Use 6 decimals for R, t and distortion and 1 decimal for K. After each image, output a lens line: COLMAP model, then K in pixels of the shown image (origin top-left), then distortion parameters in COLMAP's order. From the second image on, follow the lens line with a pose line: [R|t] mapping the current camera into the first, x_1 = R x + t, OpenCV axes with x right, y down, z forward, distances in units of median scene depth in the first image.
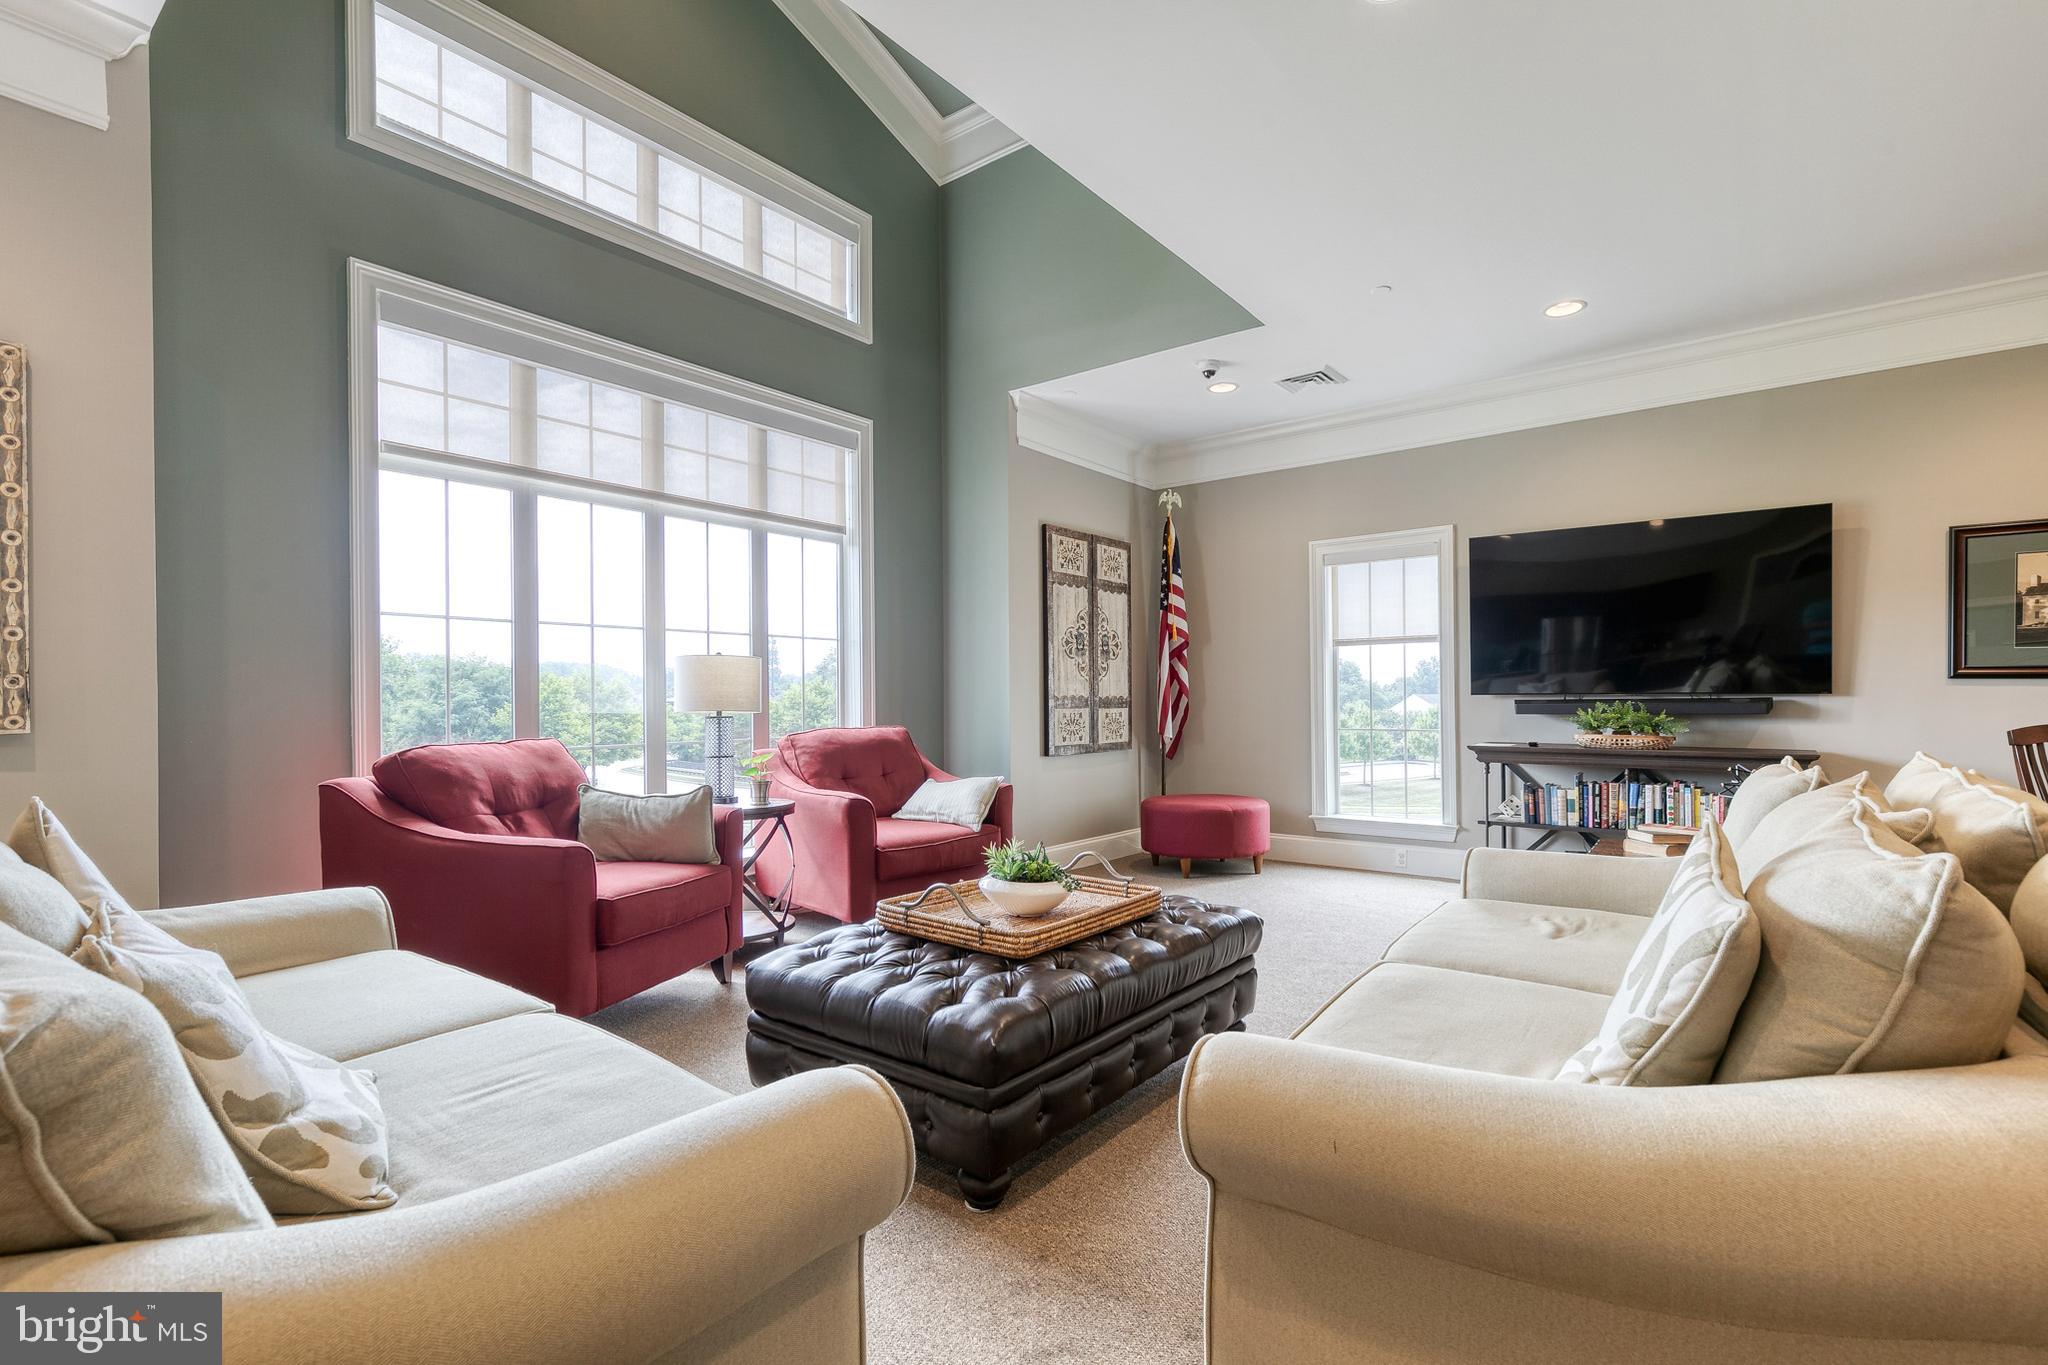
lens RADIAL K [[931.6, 0, 1025.0], [0, 931.6, 697.2], [0, 0, 1]] dist [0.018844, 0.000045]
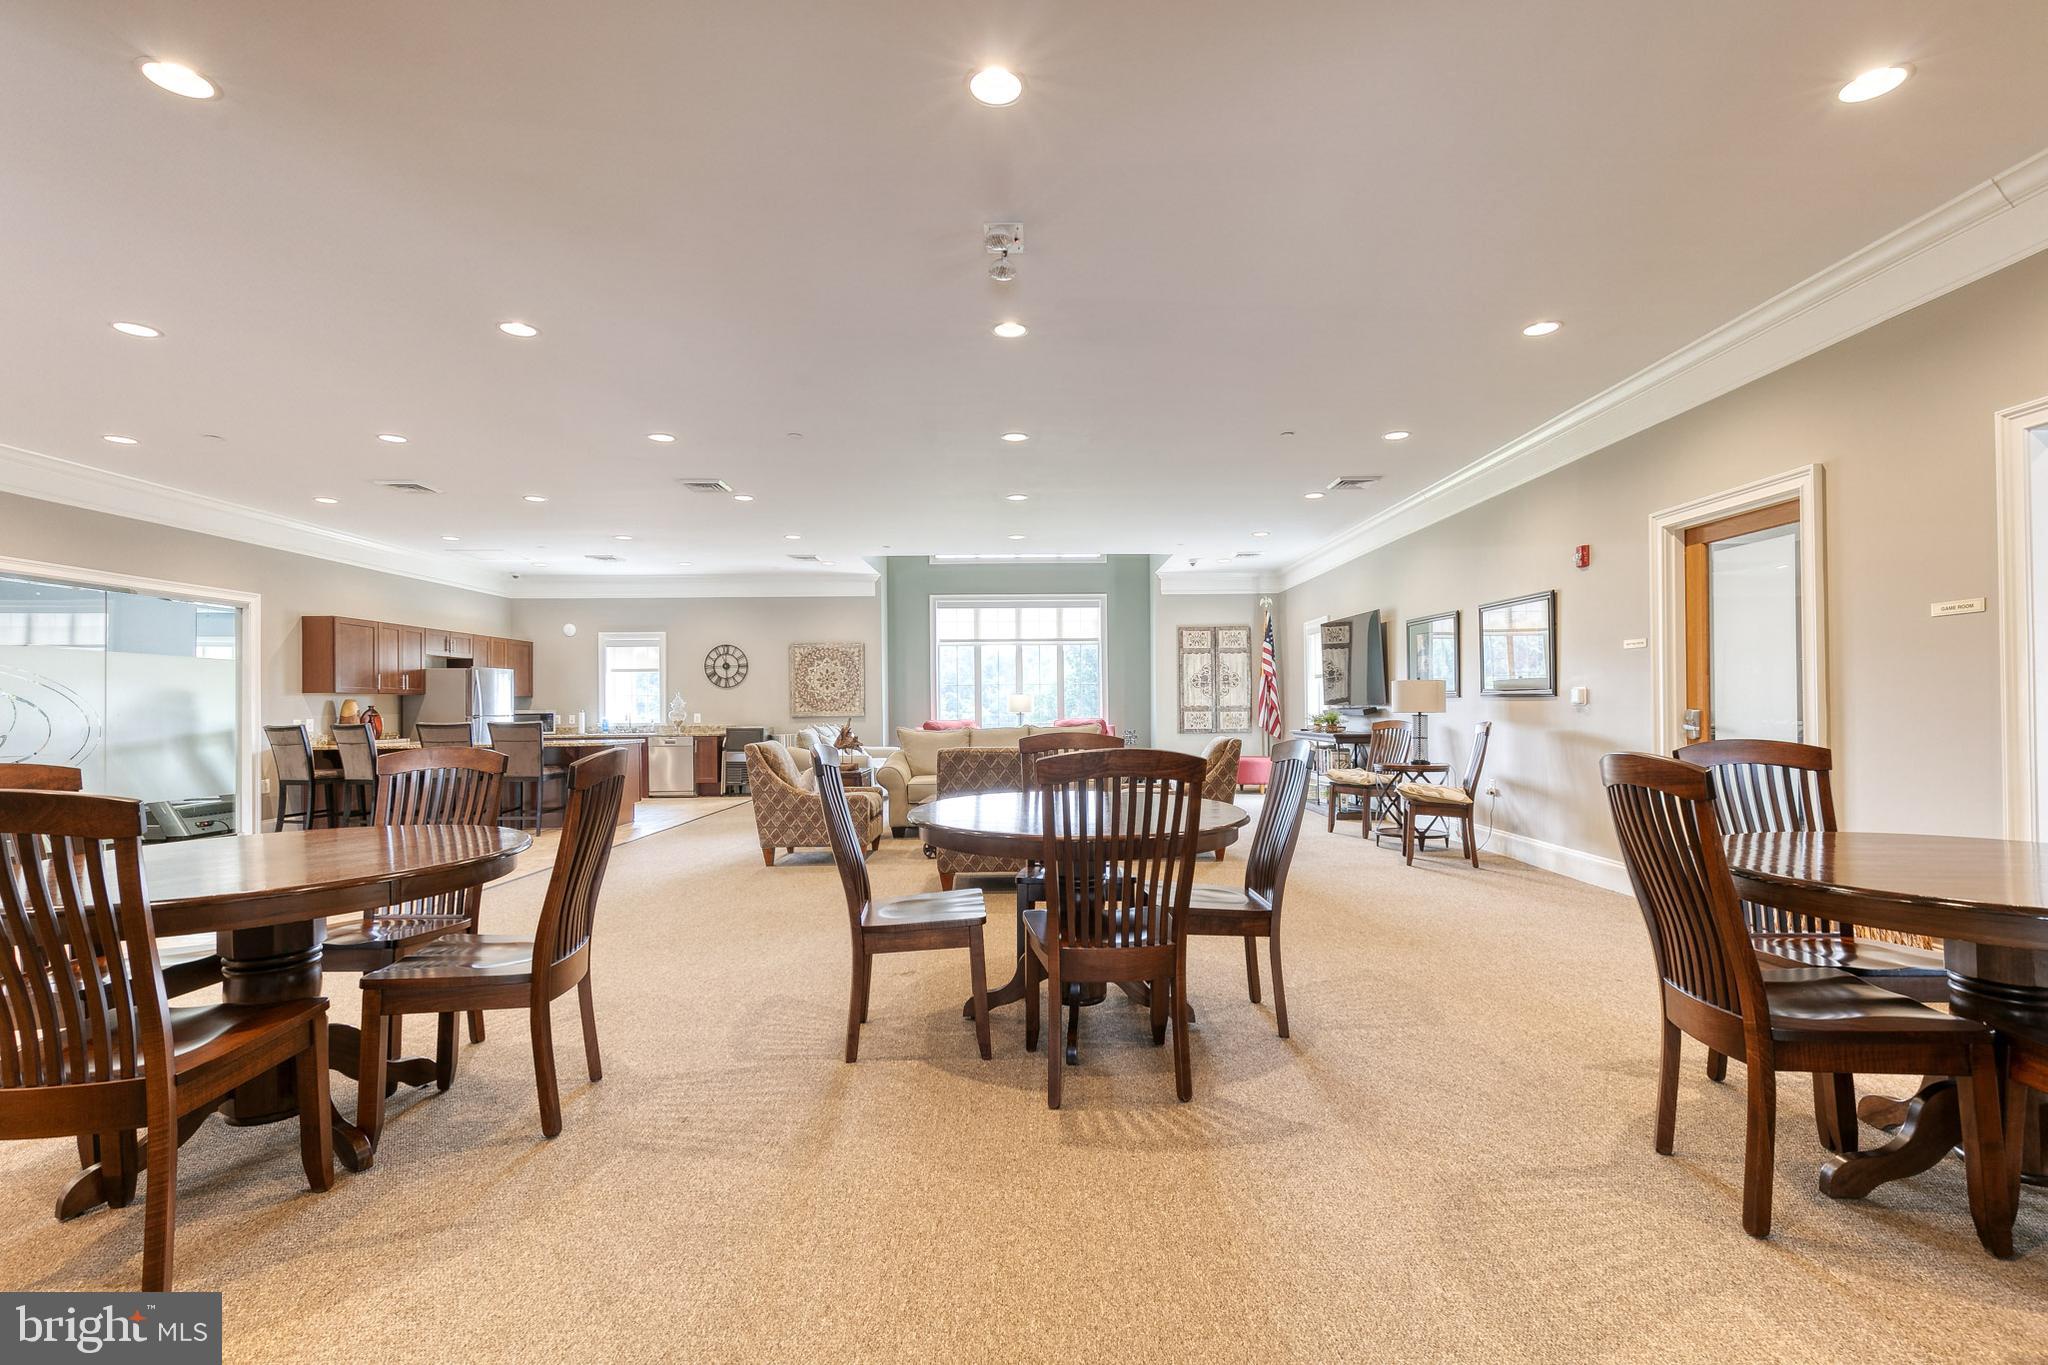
lens RADIAL K [[931.6, 0, 1030.3], [0, 931.6, 695.5], [0, 0, 1]] dist [0.018844, 0.000045]
pose [[0.610331, -0.007892, -0.792108, 1.454758], [0.007630, 0.999963, -0.004084, -0.018107], [0.792110, -0.003551, 0.610368, -0.578773]]
